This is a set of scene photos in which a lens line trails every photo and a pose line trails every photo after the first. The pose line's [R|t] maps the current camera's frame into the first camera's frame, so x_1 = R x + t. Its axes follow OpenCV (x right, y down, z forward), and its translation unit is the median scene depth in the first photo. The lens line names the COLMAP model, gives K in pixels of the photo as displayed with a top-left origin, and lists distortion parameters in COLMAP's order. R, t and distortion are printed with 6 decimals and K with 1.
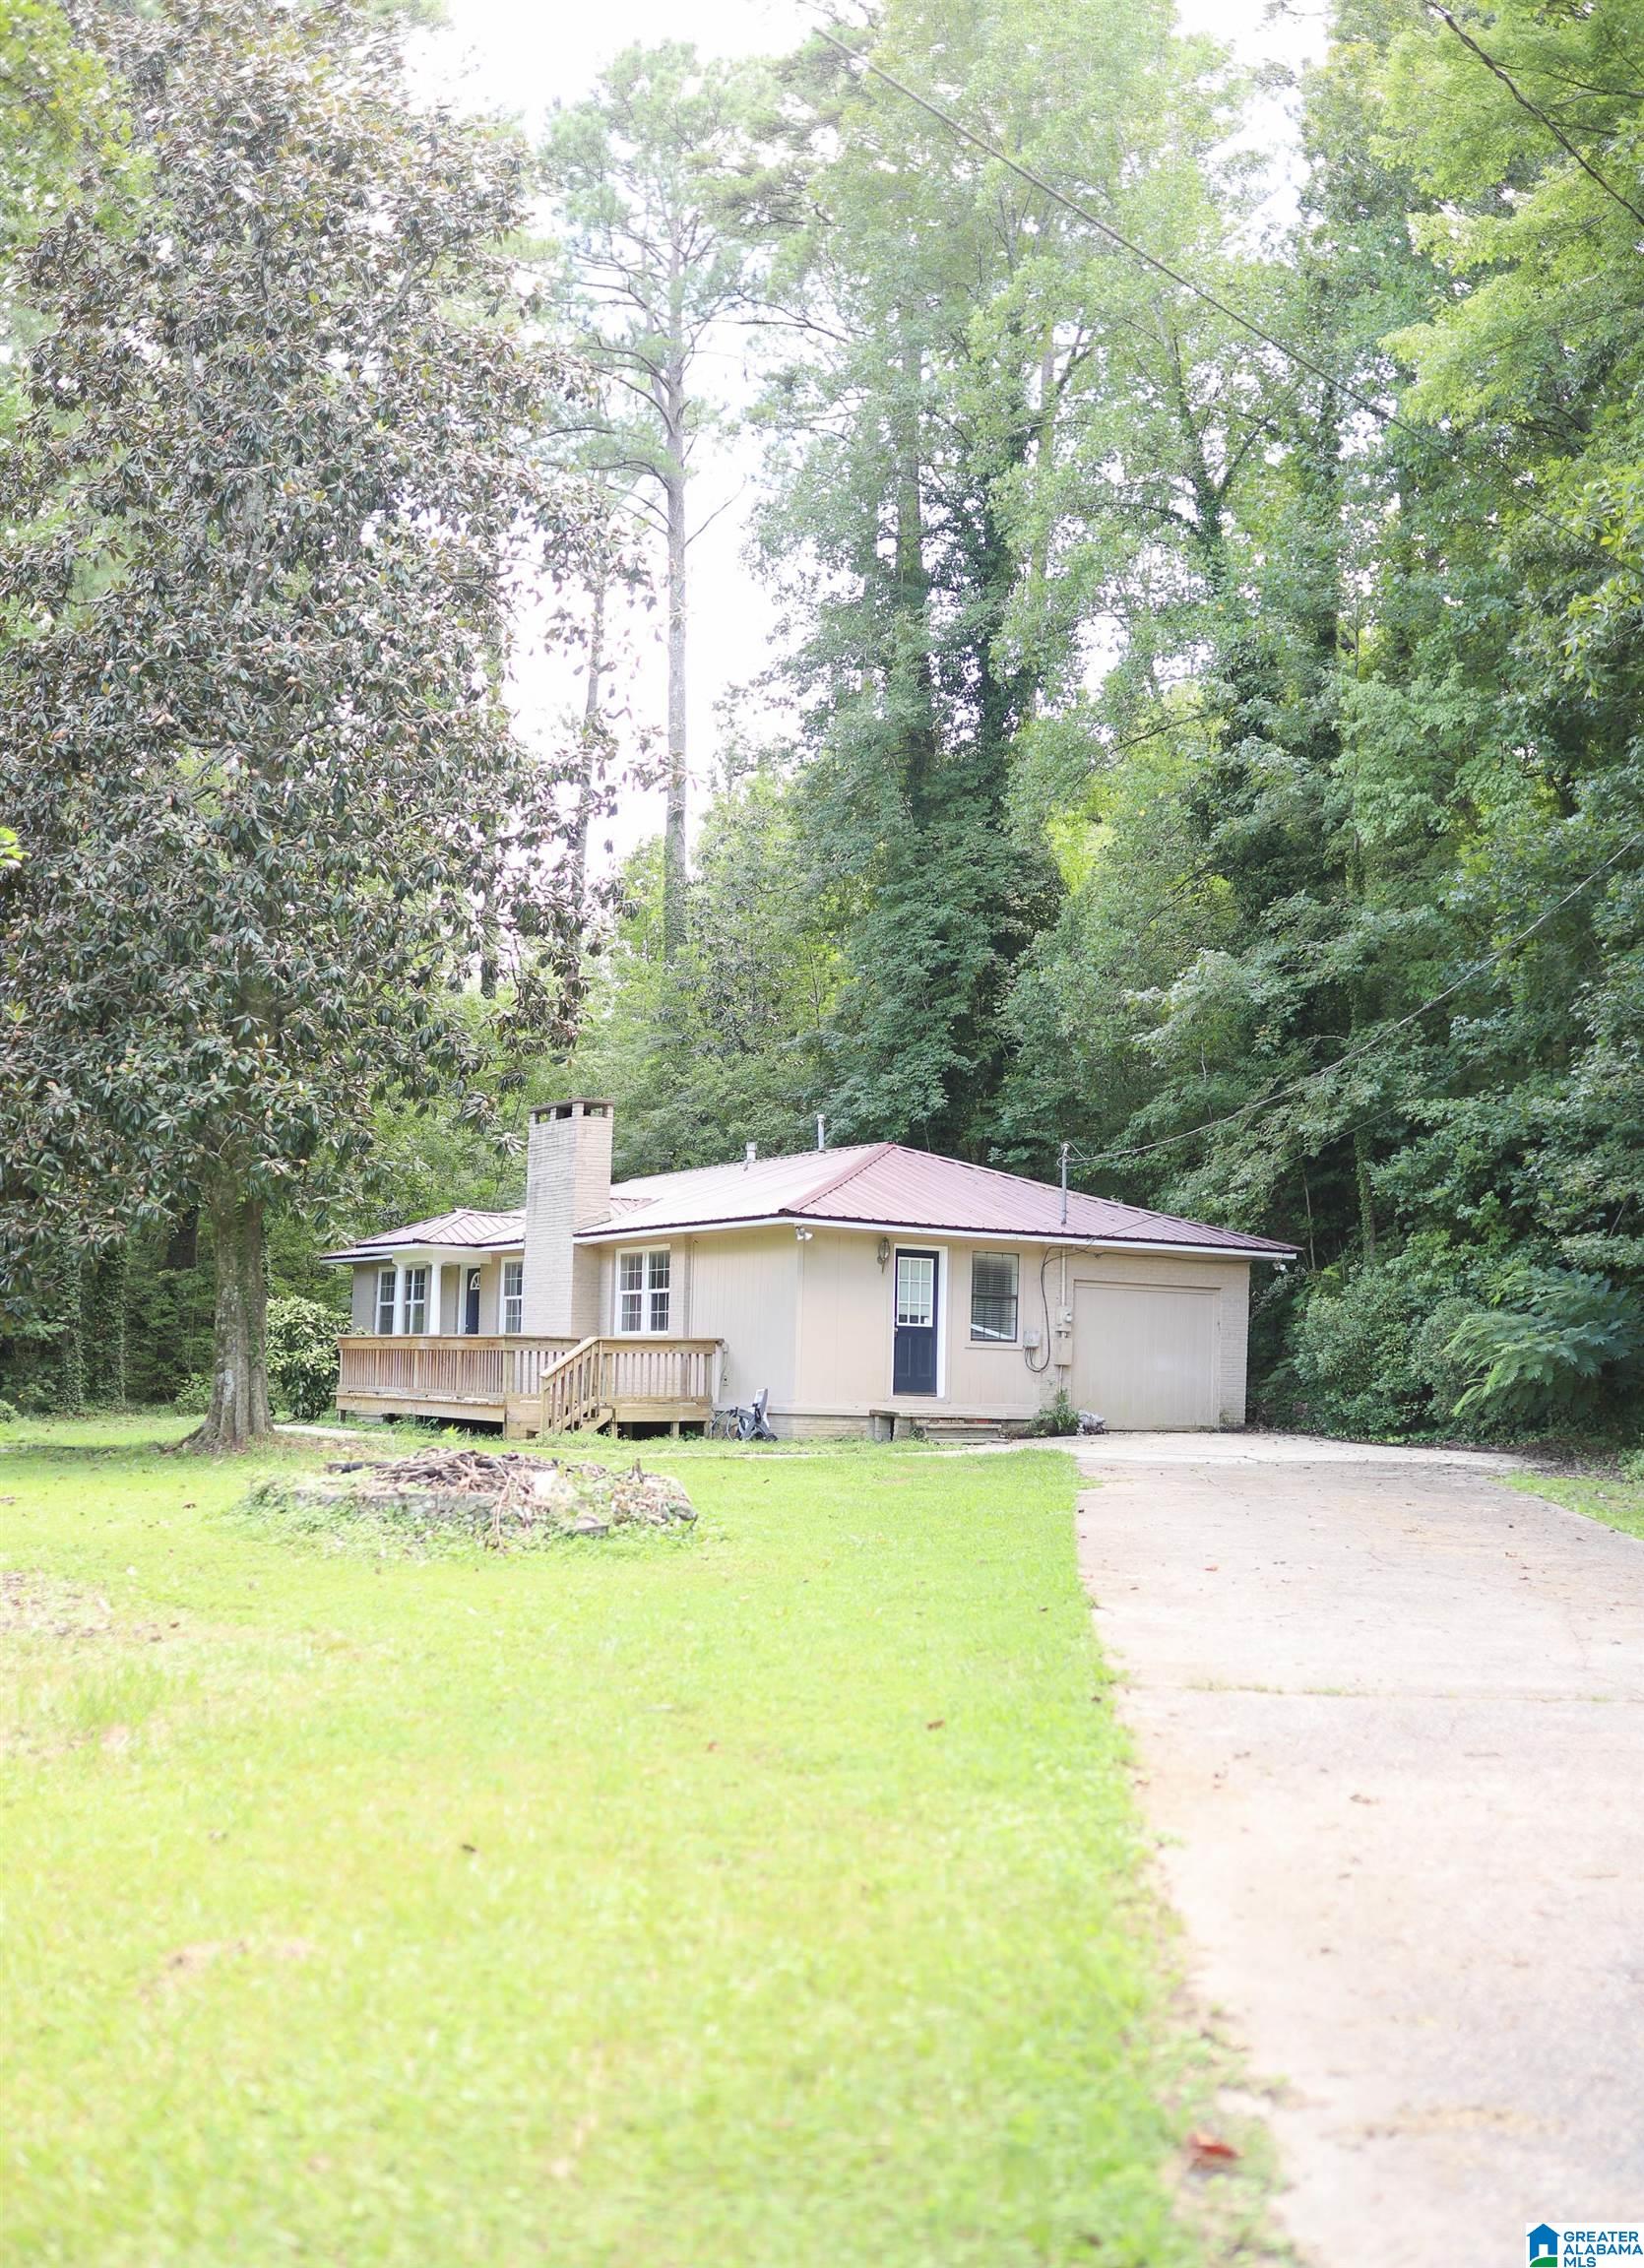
lens RADIAL K [[2322.3, 0, 818.8], [0, 2322.3, 1272.7], [0, 0, 1]] dist [-0.026171, 0.003021]
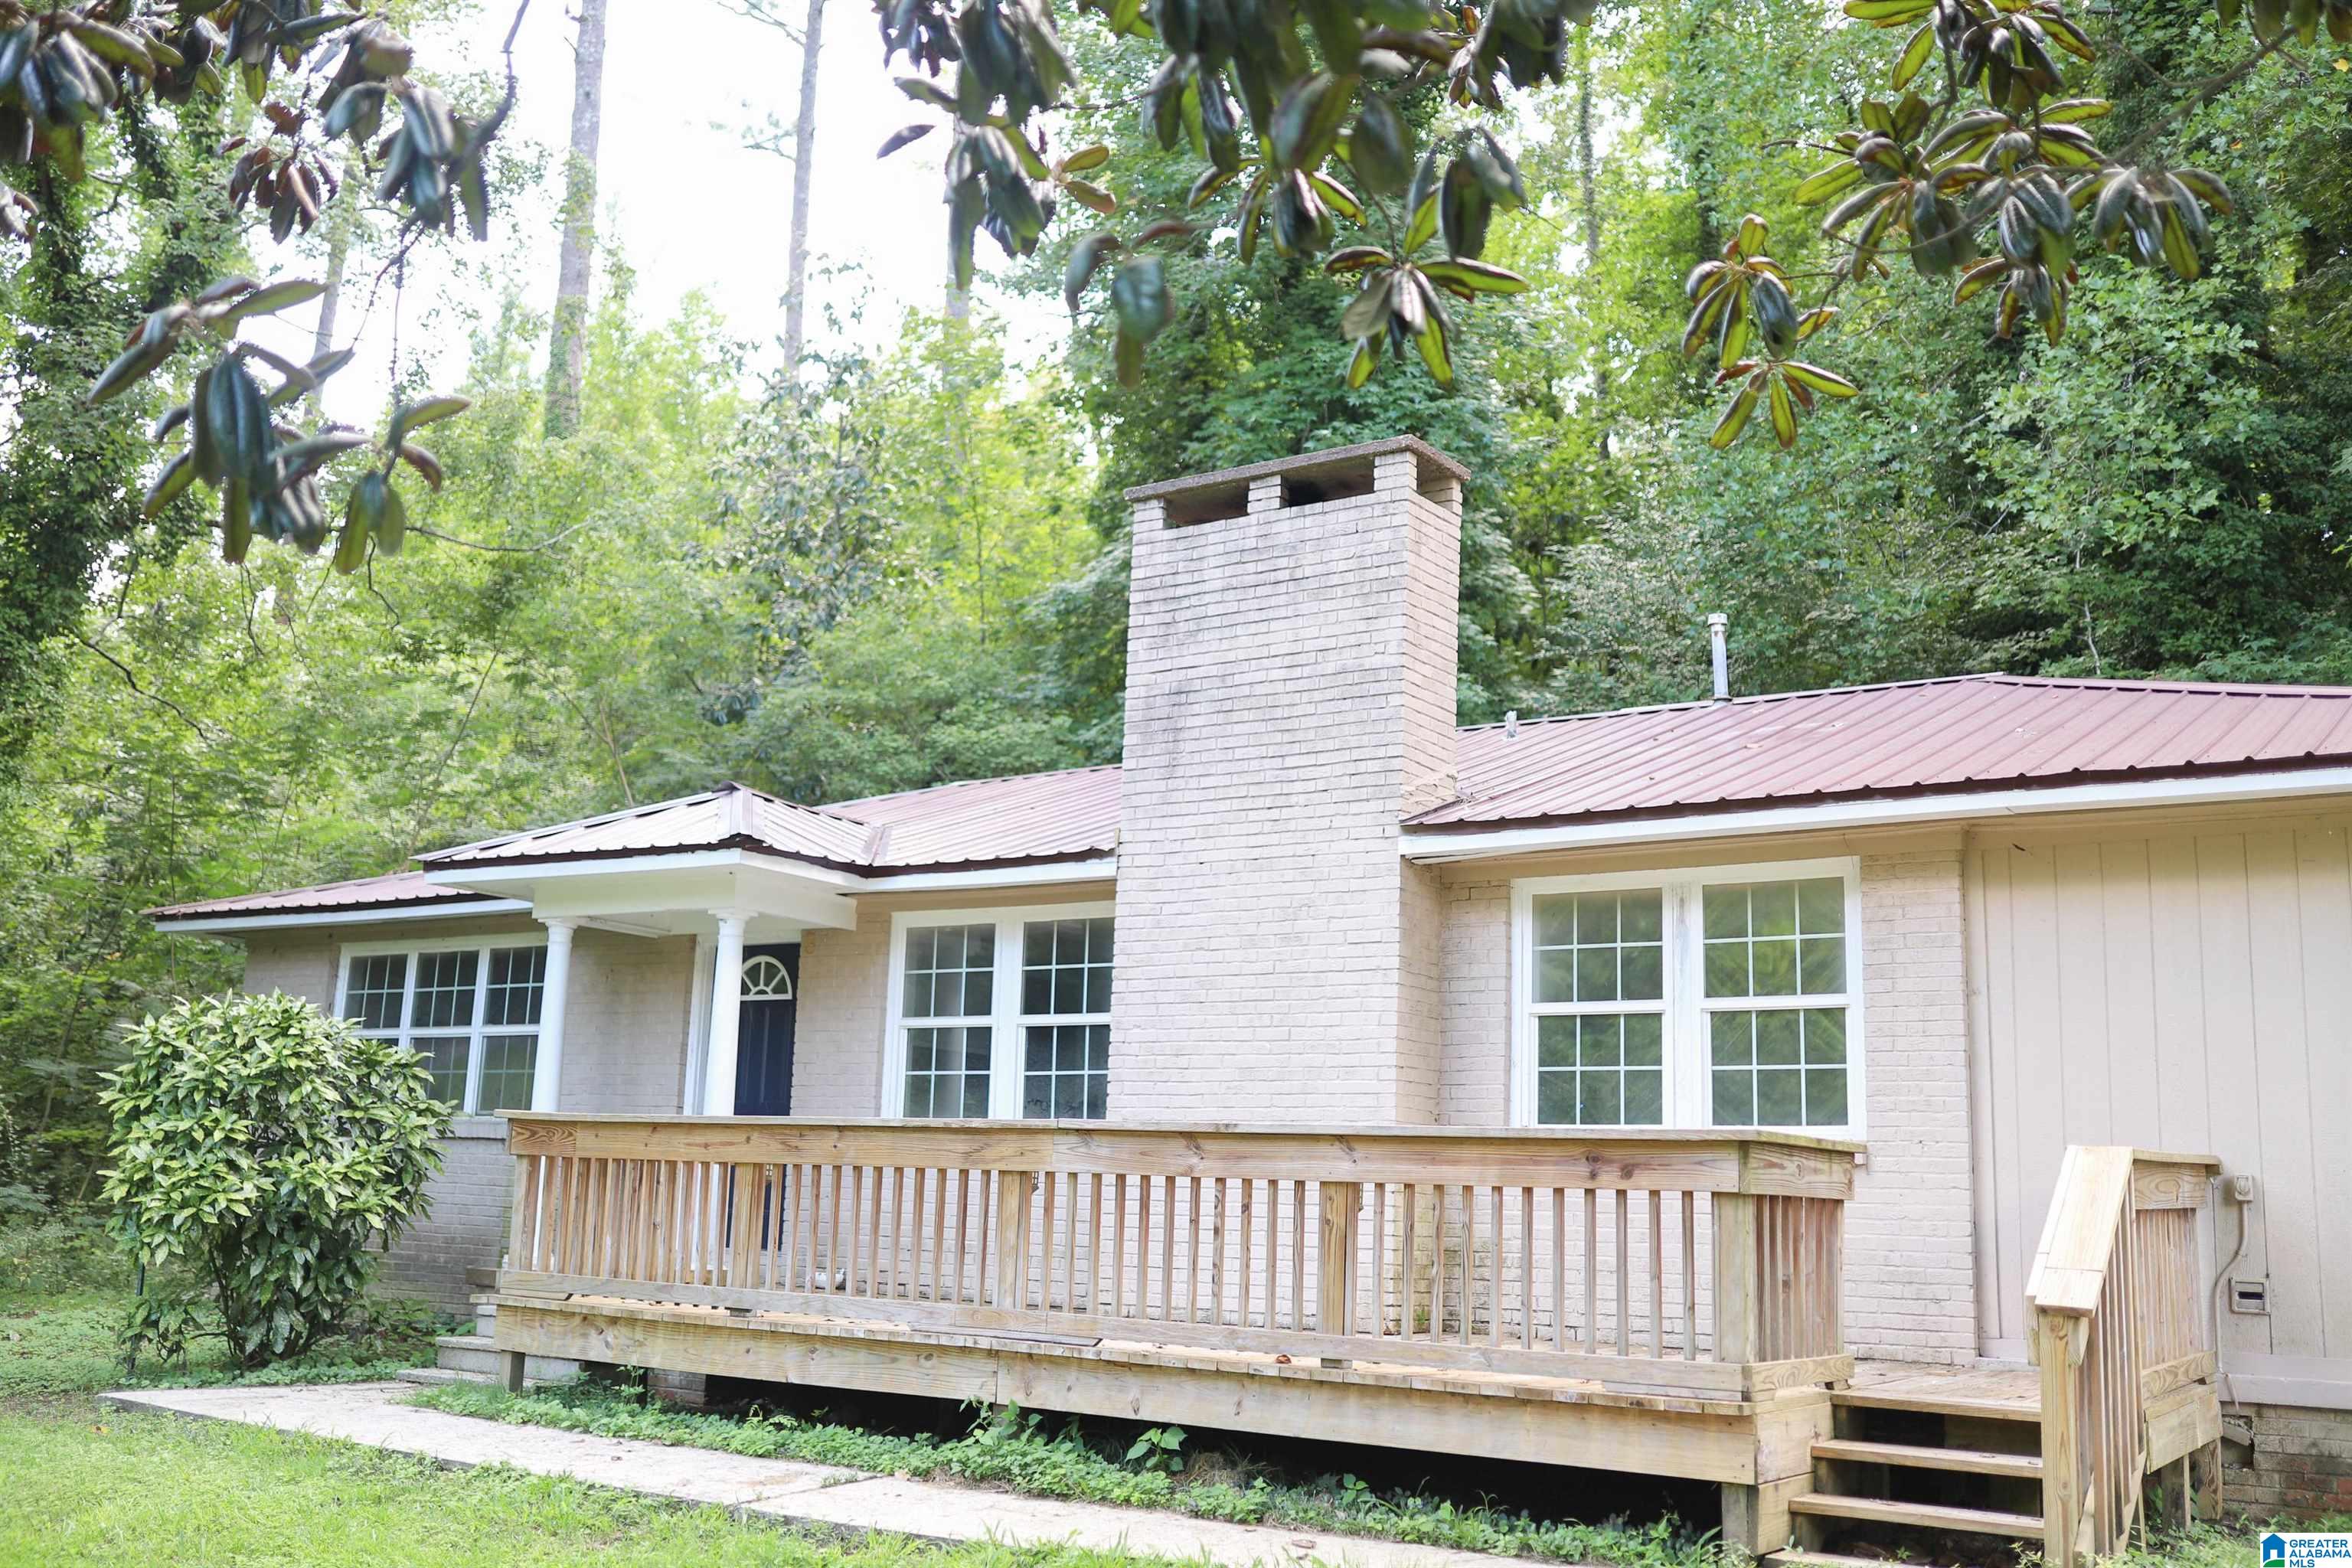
lens RADIAL K [[2222.4, 0, 1170.2], [0, 2222.4, 779.3], [0, 0, 1]] dist [-0.066995, 0.106834]
pose [[0.913815, 0.086619, 0.396786, -0.251262], [-0.033957, 0.989866, -0.137885, 0.020692], [-0.404708, 0.112528, 0.907496, 0.689786]]
